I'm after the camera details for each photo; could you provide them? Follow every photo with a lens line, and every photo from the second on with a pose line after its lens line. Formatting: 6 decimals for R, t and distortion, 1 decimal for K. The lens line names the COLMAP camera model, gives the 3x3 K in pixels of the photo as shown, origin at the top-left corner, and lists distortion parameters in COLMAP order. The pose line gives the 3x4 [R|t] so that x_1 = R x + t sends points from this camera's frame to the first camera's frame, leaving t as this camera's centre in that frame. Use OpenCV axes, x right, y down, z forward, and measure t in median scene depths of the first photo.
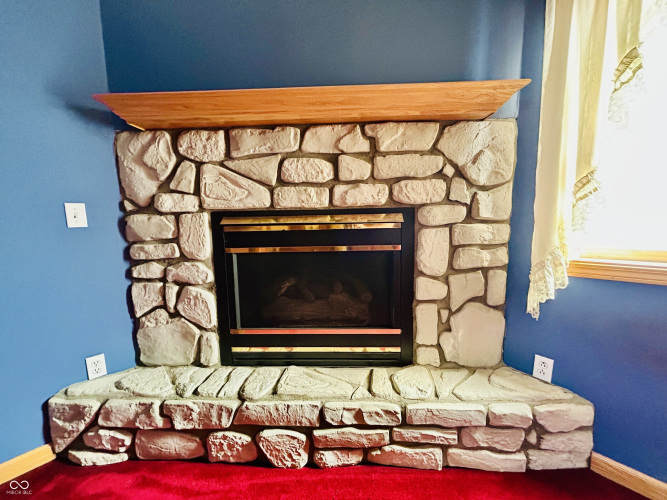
lens RADIAL K [[268.7, 0, 331.8], [0, 268.7, 251.0], [0, 0, 1]] dist [0.000726, -0.000544]
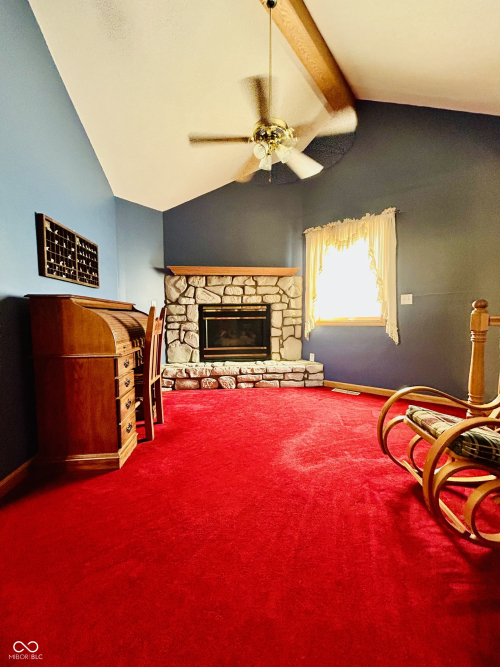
lens RADIAL K [[268.7, 0, 250.6], [0, 268.7, 335.1], [0, 0, 1]] dist [0.000726, -0.000544]
pose [[0.991094, 0.001527, 0.133154, -0.300347], [0.004729, 0.998900, -0.046651, 0.318142], [-0.133079, 0.046865, 0.989997, -1.893326]]
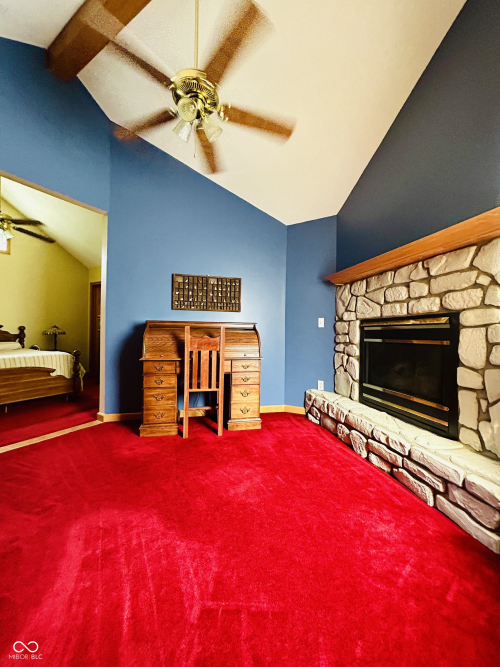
lens RADIAL K [[268.7, 0, 251.7], [0, 268.7, 335.1], [0, 0, 1]] dist [0.000726, -0.000544]
pose [[0.261128, 0.027236, -0.964920, 1.315930], [-0.128942, 0.991628, -0.006905, 0.085492], [0.956654, 0.126221, 0.262454, -0.282470]]
